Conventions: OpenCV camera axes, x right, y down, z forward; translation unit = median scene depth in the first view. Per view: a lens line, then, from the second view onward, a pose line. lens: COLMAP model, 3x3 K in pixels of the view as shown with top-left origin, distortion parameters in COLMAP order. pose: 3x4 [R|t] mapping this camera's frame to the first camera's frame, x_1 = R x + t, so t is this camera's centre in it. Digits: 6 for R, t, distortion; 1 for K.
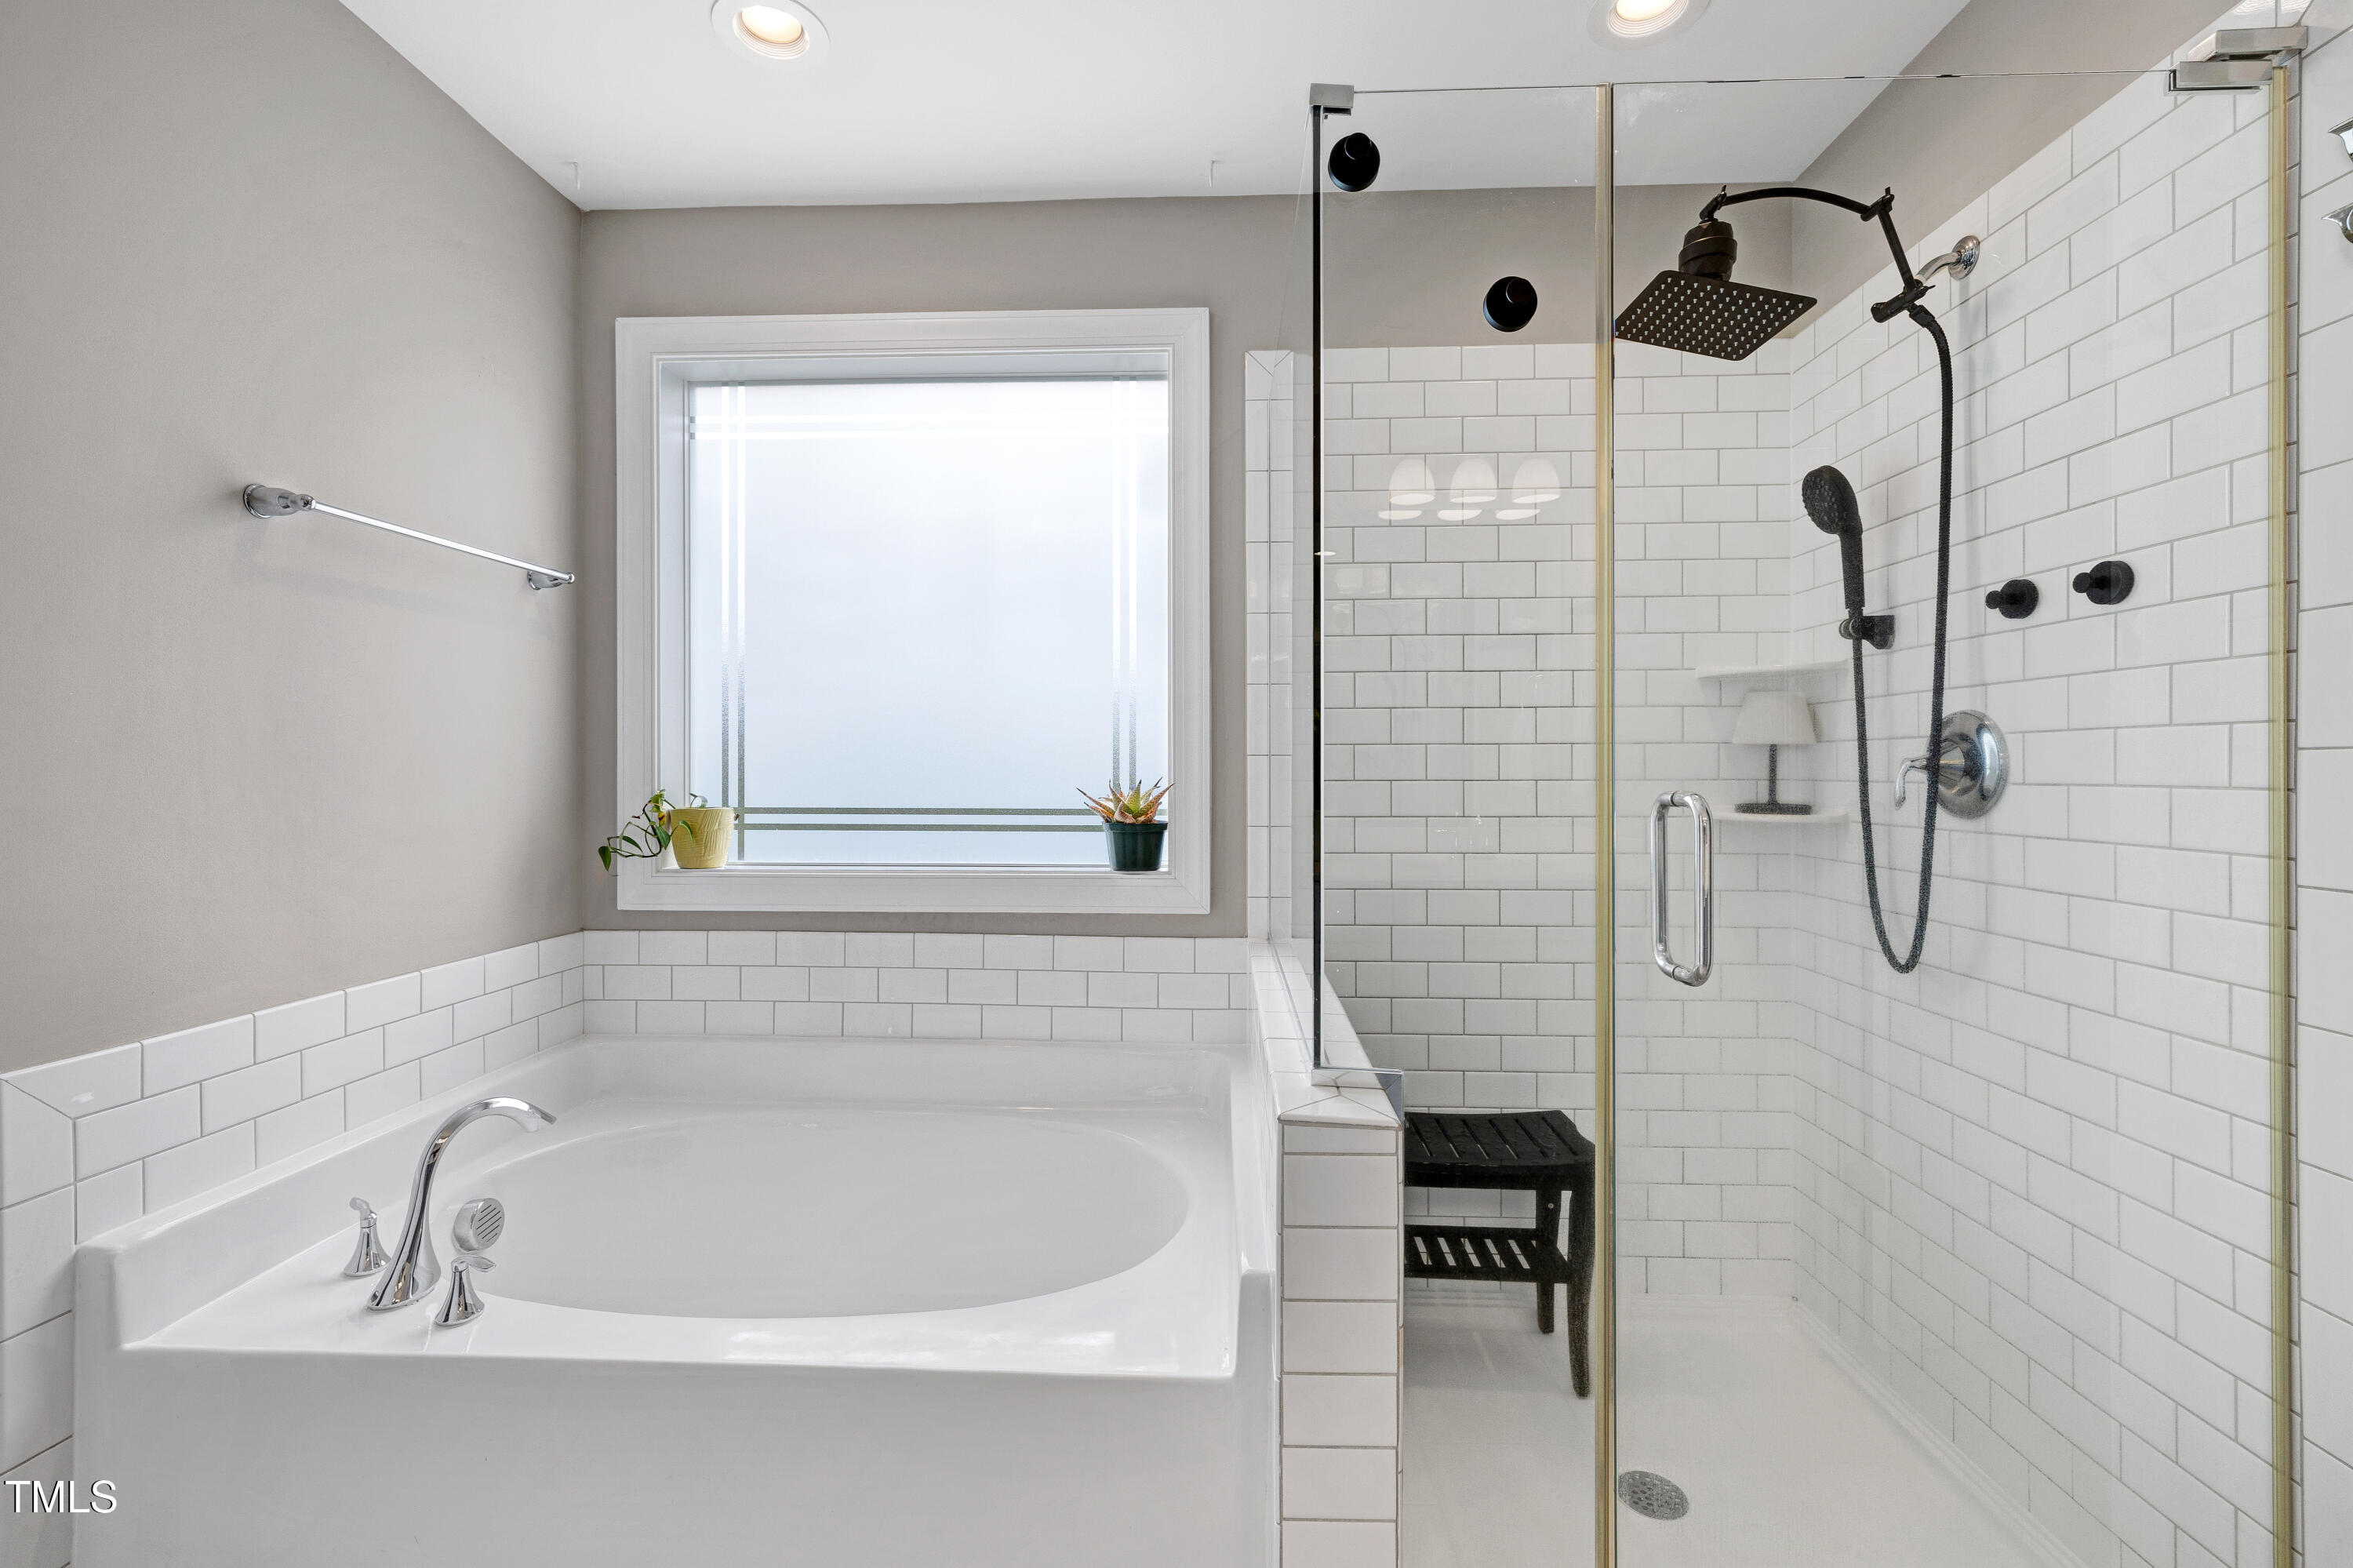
lens RADIAL K [[997.0, 0, 1179.7], [0, 997.0, 777.6], [0, 0, 1]] dist [-0.000084, -0.000524]
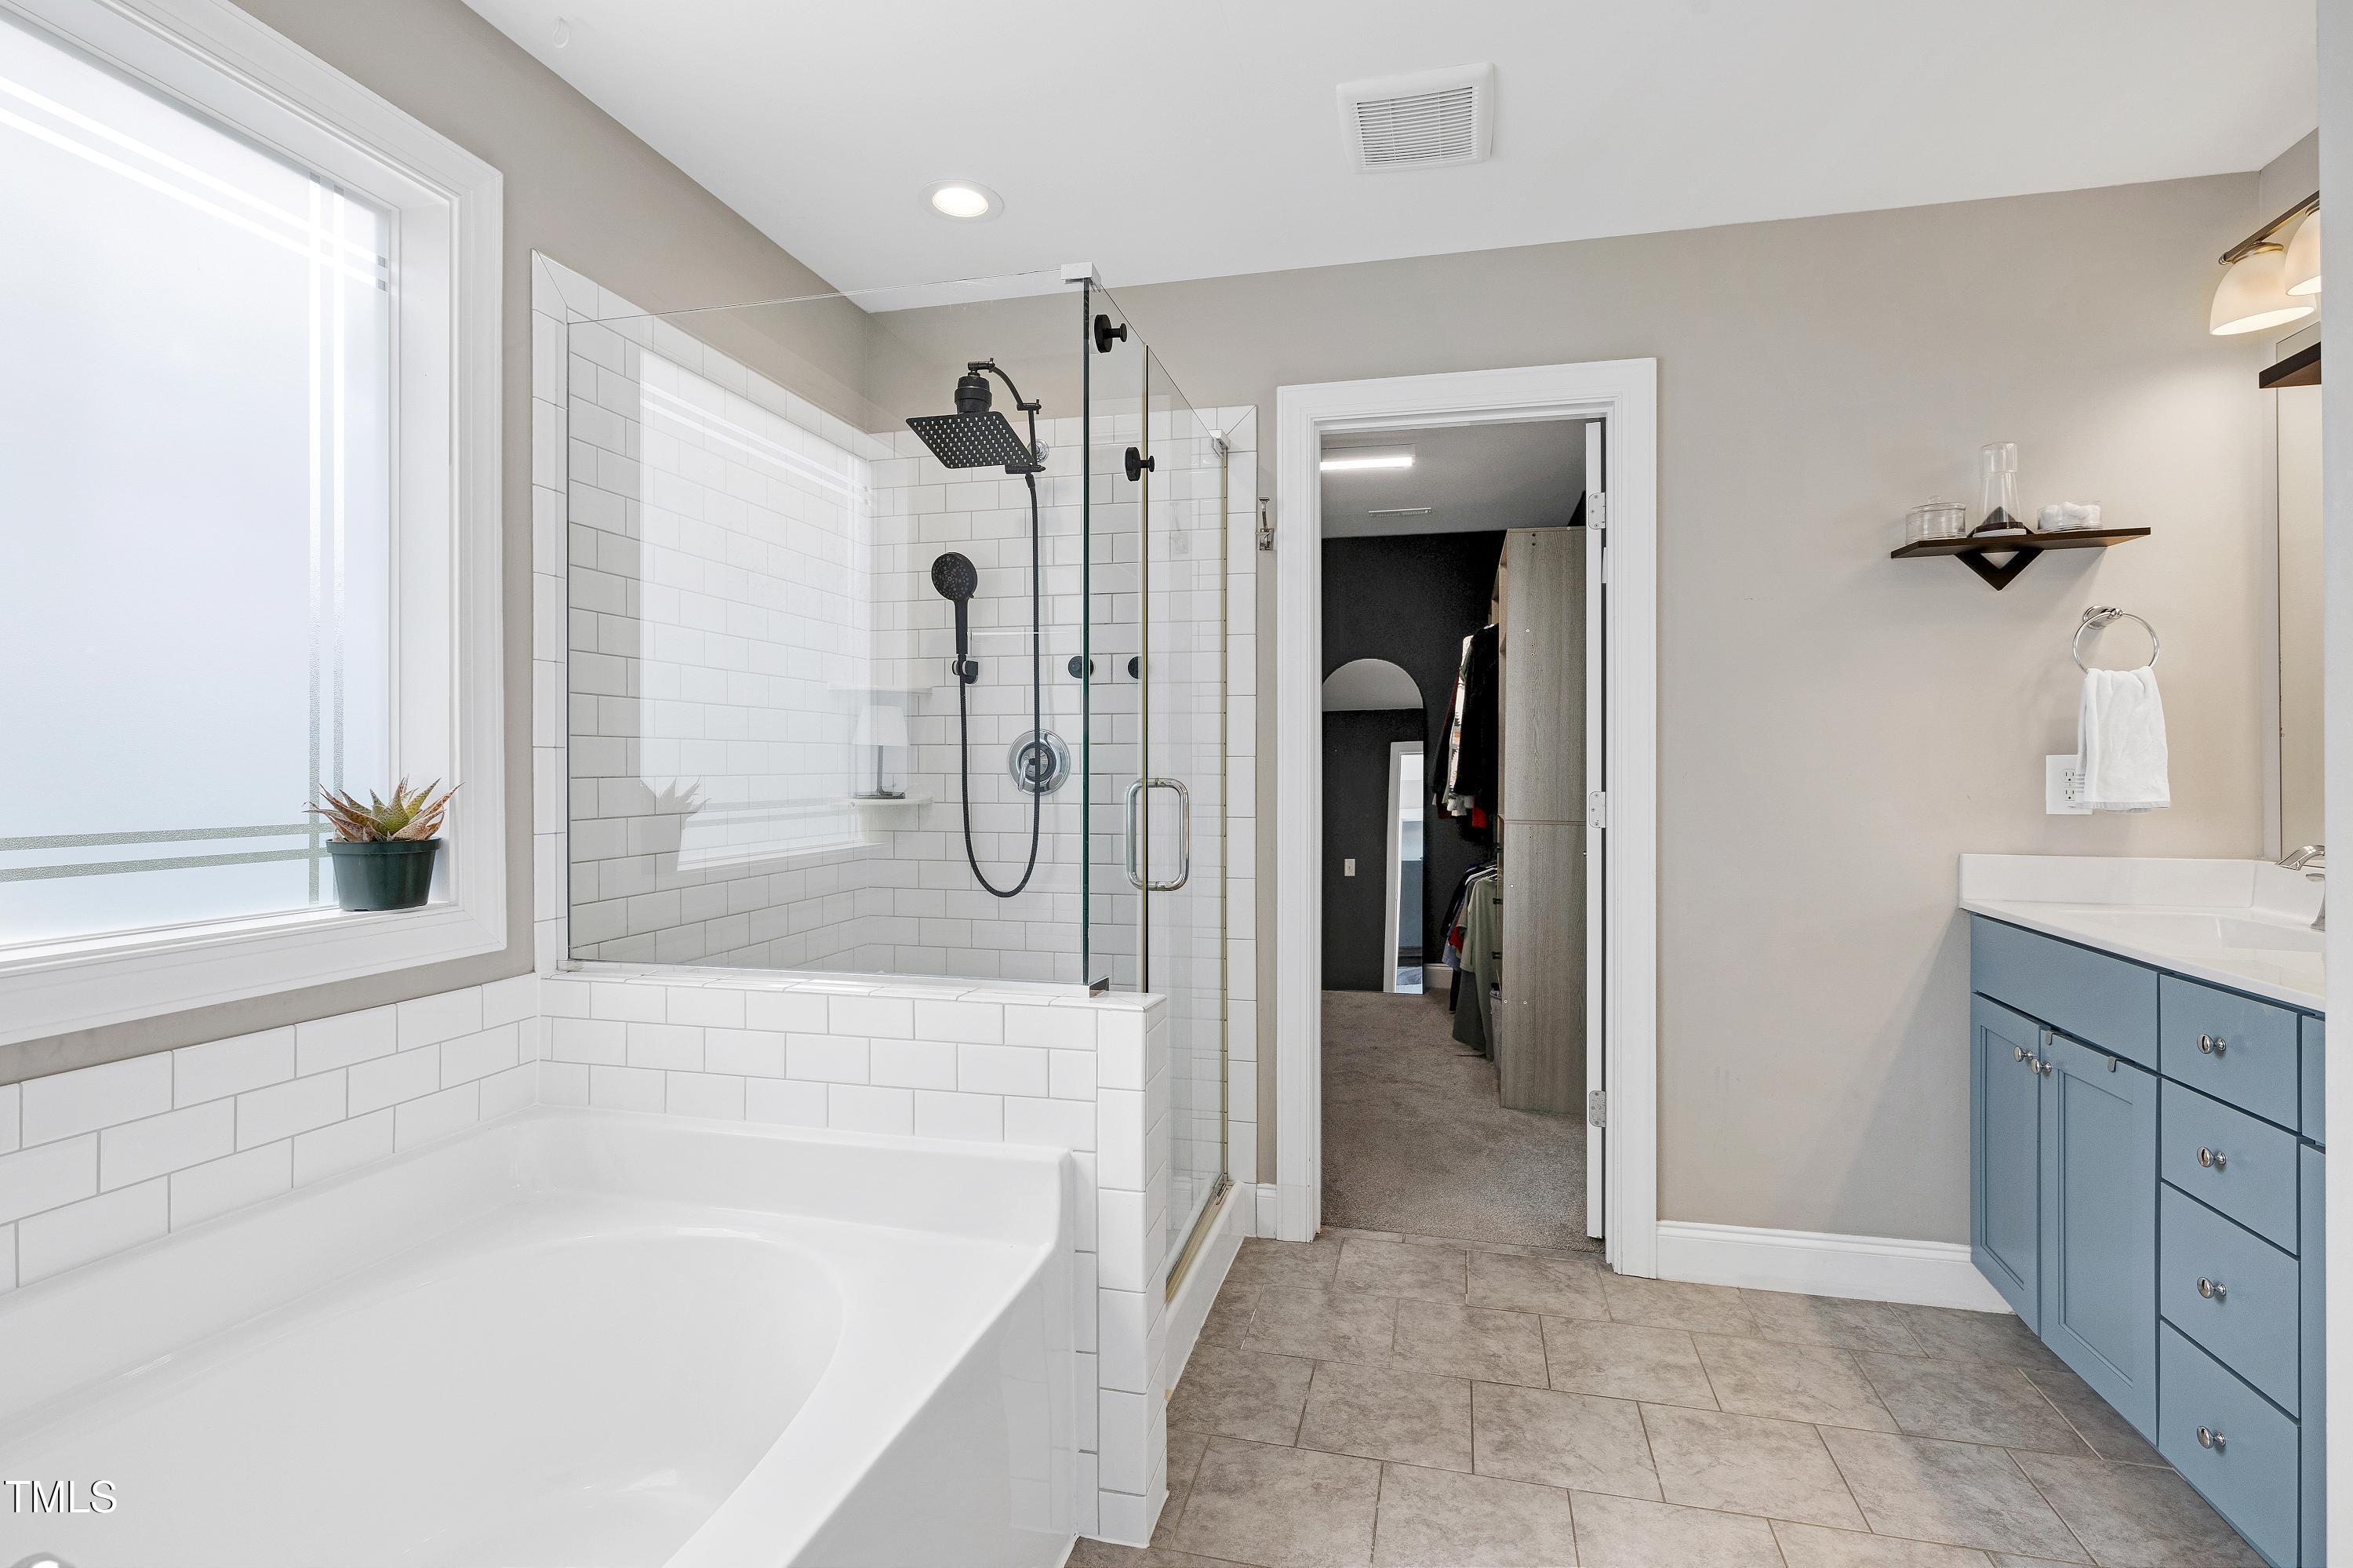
lens RADIAL K [[1108.8, 0, 1177.1], [0, 1108.8, 768.1], [0, 0, 1]] dist [-0.000292, -0.000095]
pose [[0.218640, -0.003763, 0.975798, -0.704983], [-0.001355, 0.999990, 0.004160, -0.010622], [-0.975805, -0.002232, 0.218633, 0.293495]]
